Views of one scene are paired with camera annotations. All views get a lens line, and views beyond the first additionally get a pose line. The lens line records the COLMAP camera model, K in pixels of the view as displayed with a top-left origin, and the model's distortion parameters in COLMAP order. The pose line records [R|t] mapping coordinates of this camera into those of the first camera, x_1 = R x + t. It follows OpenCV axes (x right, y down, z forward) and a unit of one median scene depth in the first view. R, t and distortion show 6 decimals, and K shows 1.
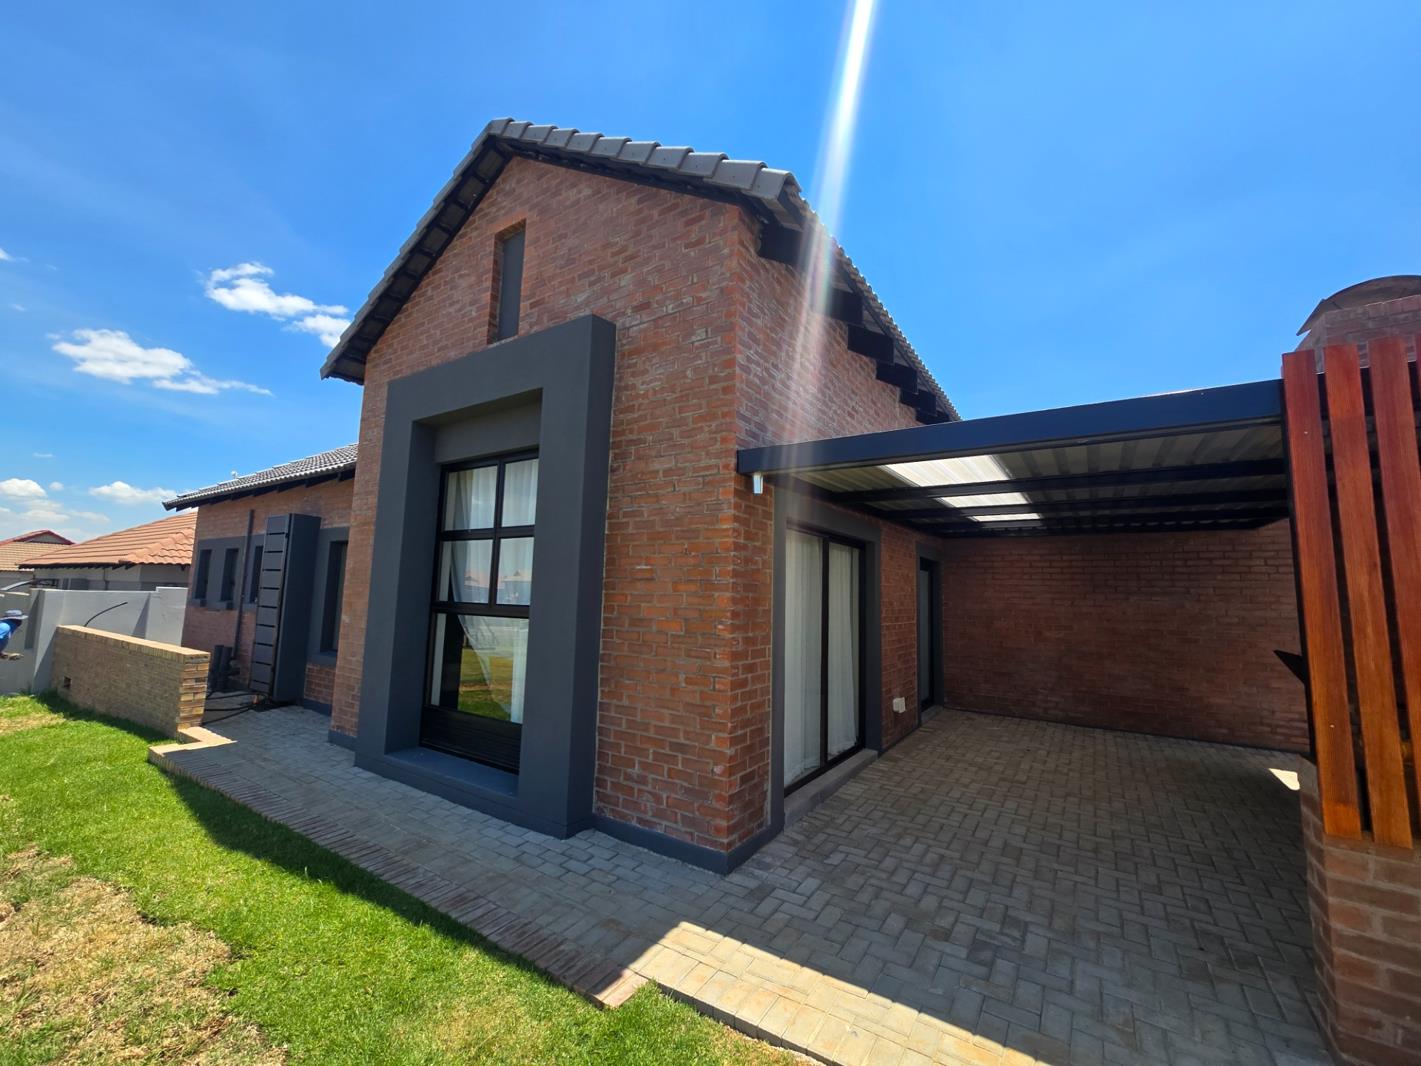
lens RADIAL K [[575.7, 0, 712.8], [0, 575.7, 545.1], [0, 0, 1]] dist [-0.000945, -0.000187]
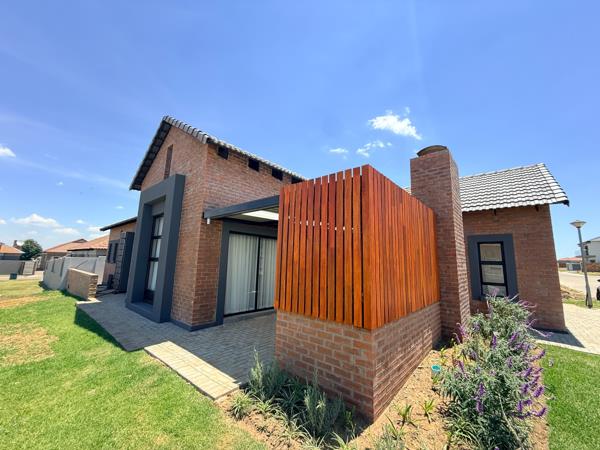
lens RADIAL K [[241.0, 0, 297.6], [0, 241.0, 225.4], [0, 0, 1]] dist [0.000643, 0.000082]
pose [[0.989019, -0.025159, -0.145631, 0.557505], [0.016087, 0.997875, -0.063141, 0.013481], [0.146910, 0.060105, 0.987322, -0.250140]]
